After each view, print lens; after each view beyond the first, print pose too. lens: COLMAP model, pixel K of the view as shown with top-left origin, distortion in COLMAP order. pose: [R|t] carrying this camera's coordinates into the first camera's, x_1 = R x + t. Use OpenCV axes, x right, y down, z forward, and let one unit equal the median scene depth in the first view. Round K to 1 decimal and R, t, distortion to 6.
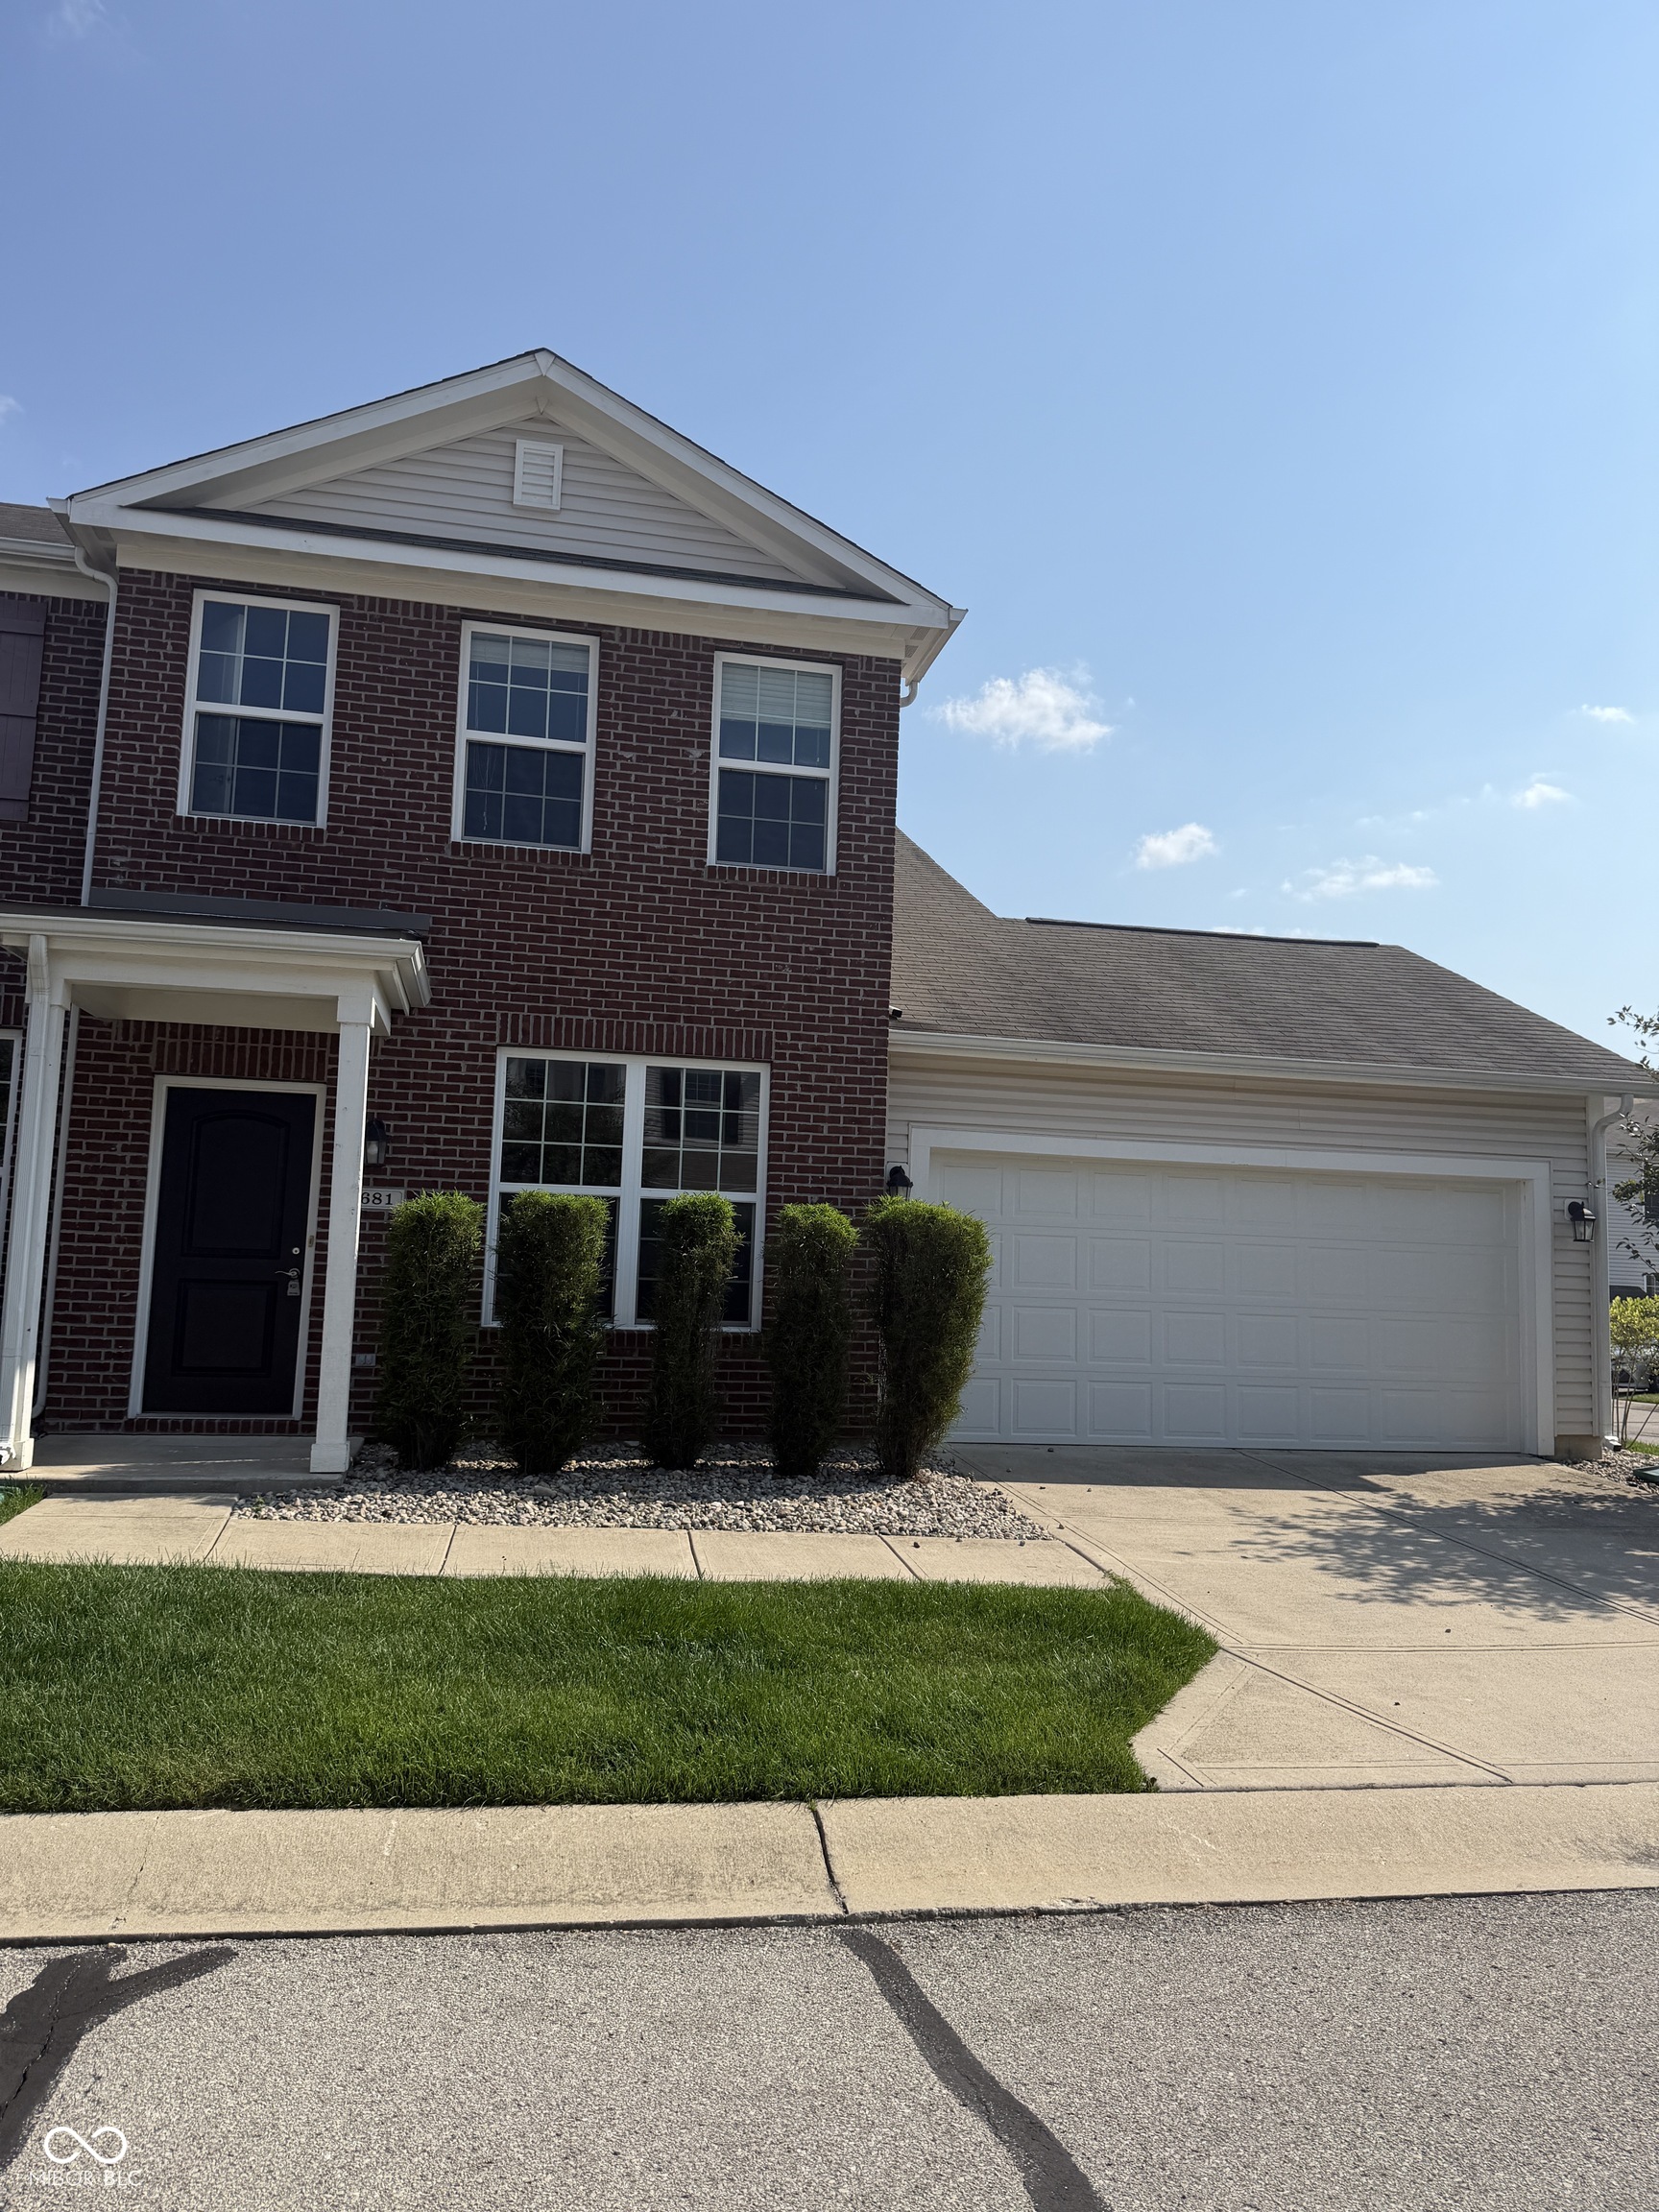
lens RADIAL K [[1585.7, 0, 867.4], [0, 1585.7, 1120.8], [0, 0, 1]] dist [0.096917, -0.162975]
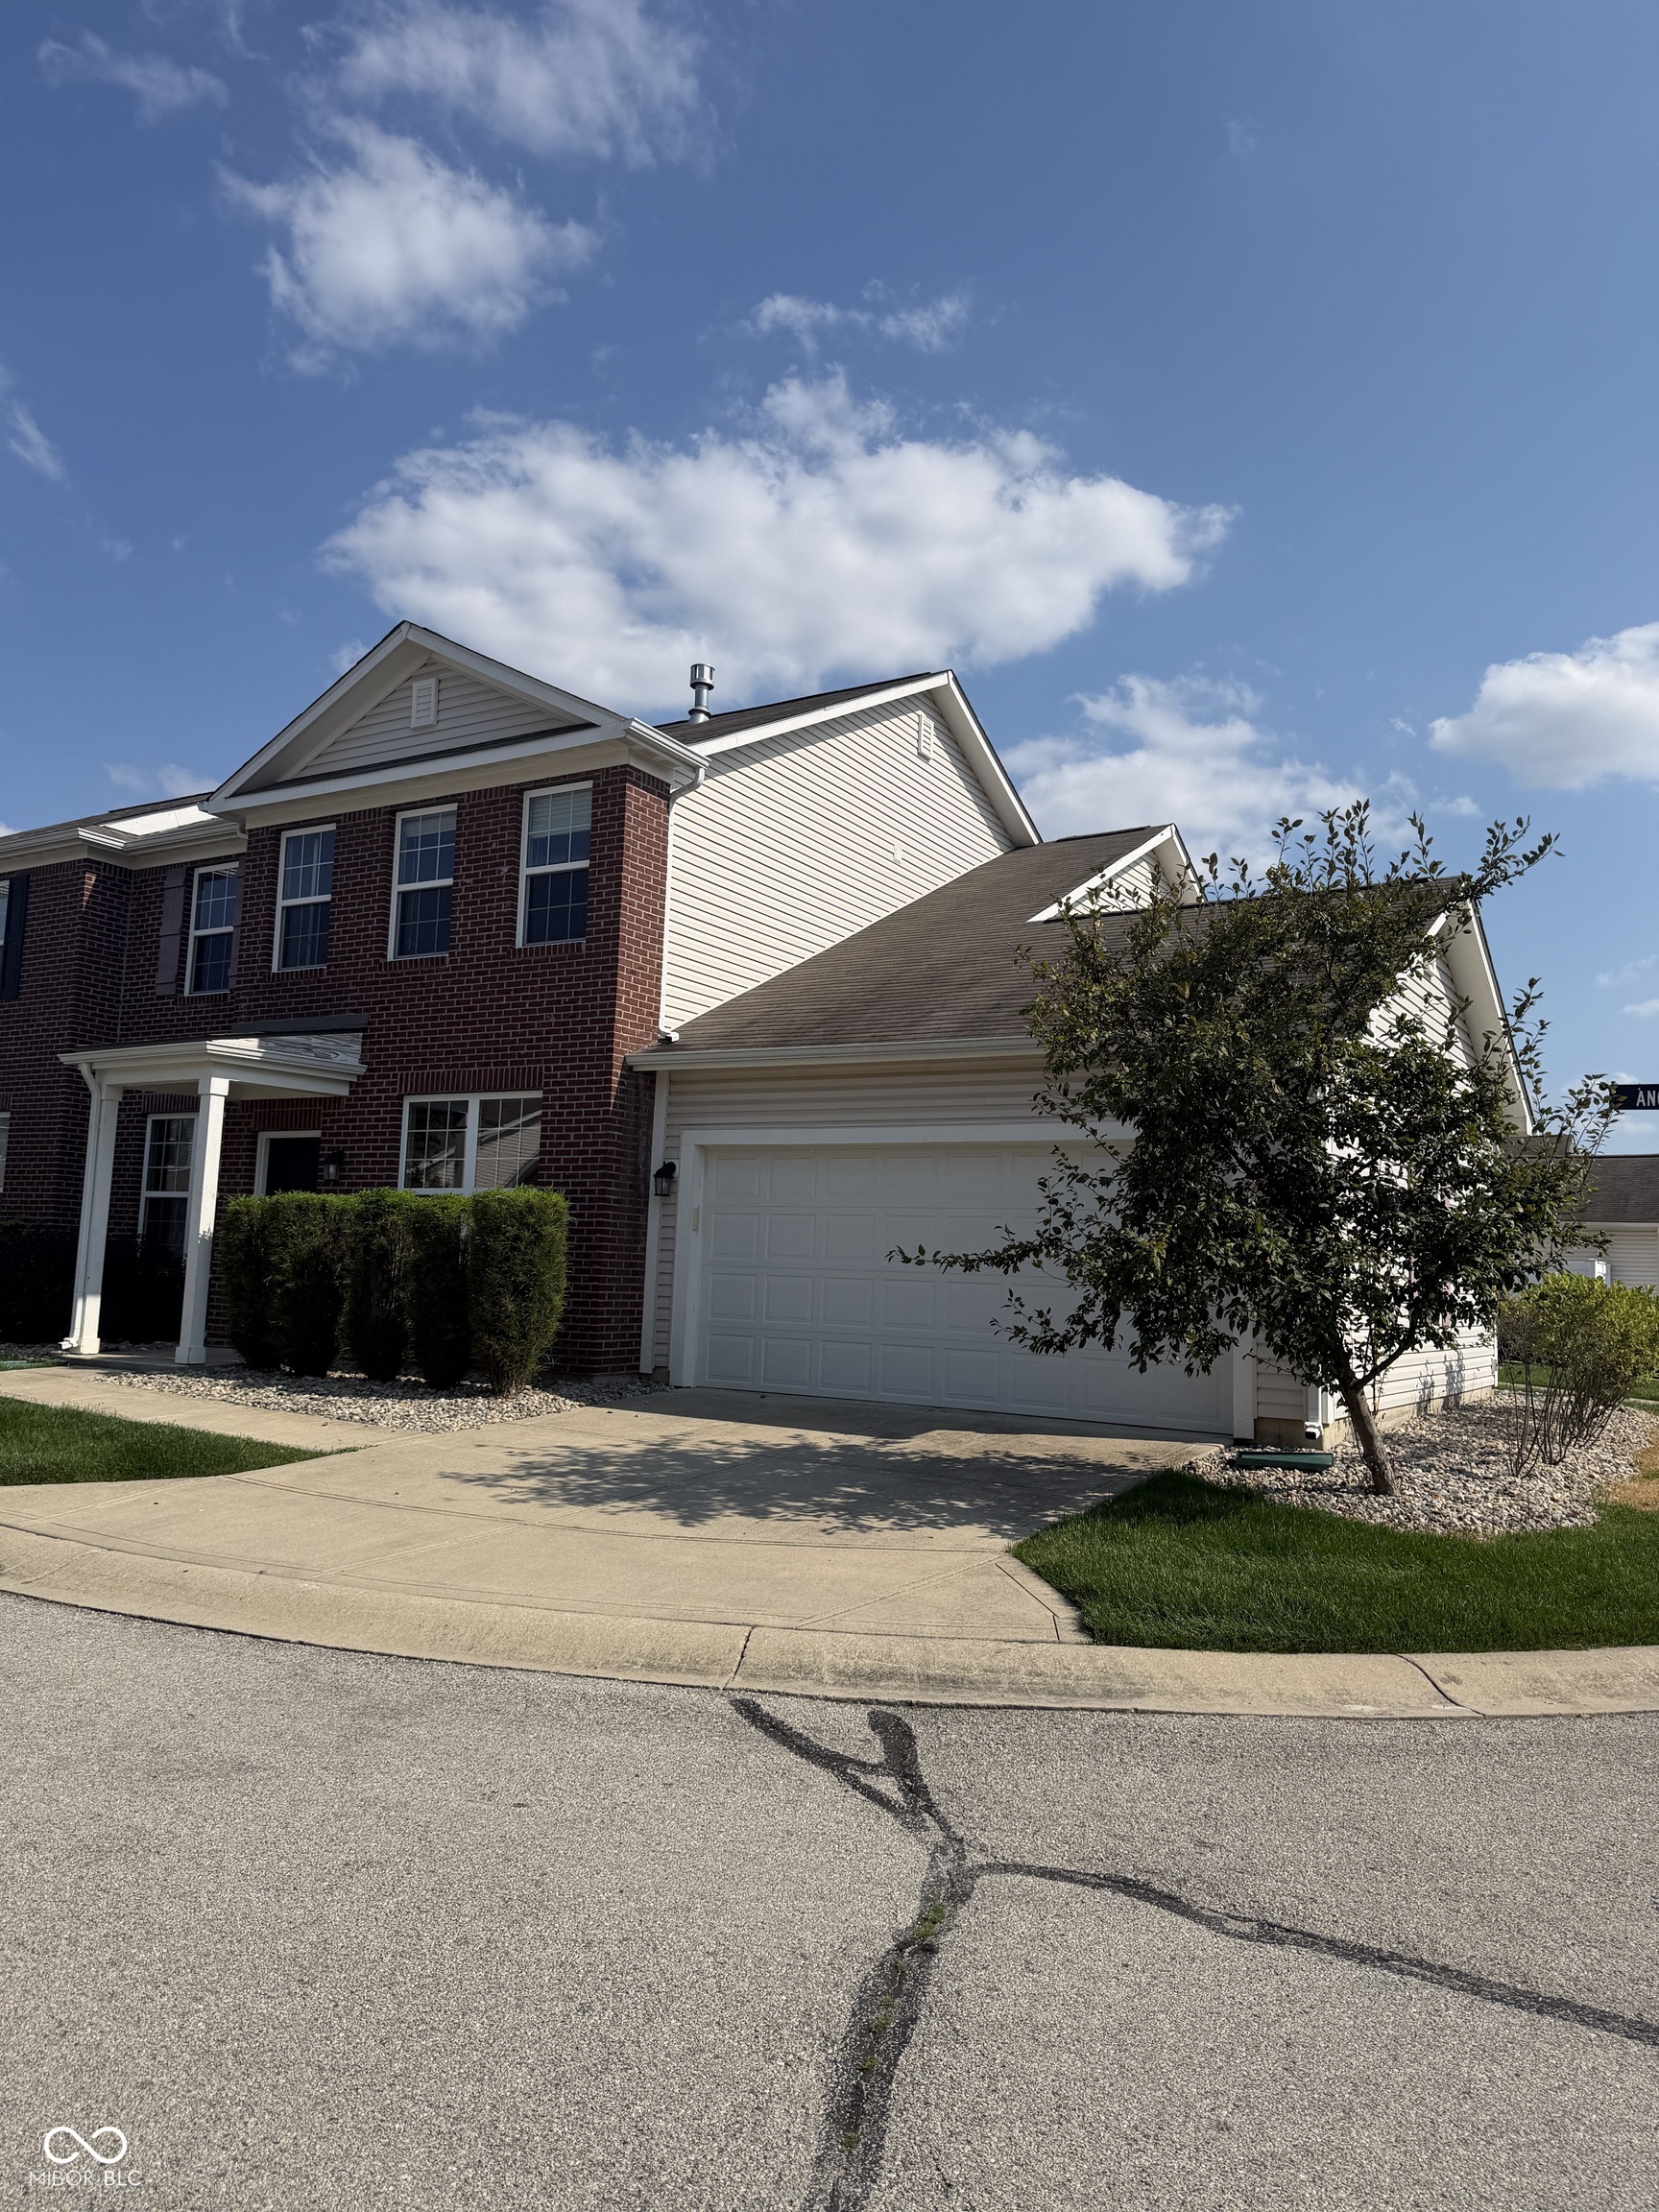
lens RADIAL K [[1522.7, 0, 829.5], [0, 1522.7, 1106.0], [0, 0, 1]] dist [0.098361, -0.115593]
pose [[0.728690, -0.080148, -0.680137, 0.987372], [0.060787, 0.996778, -0.052335, 0.058998], [0.682140, -0.003208, 0.731214, 0.226569]]
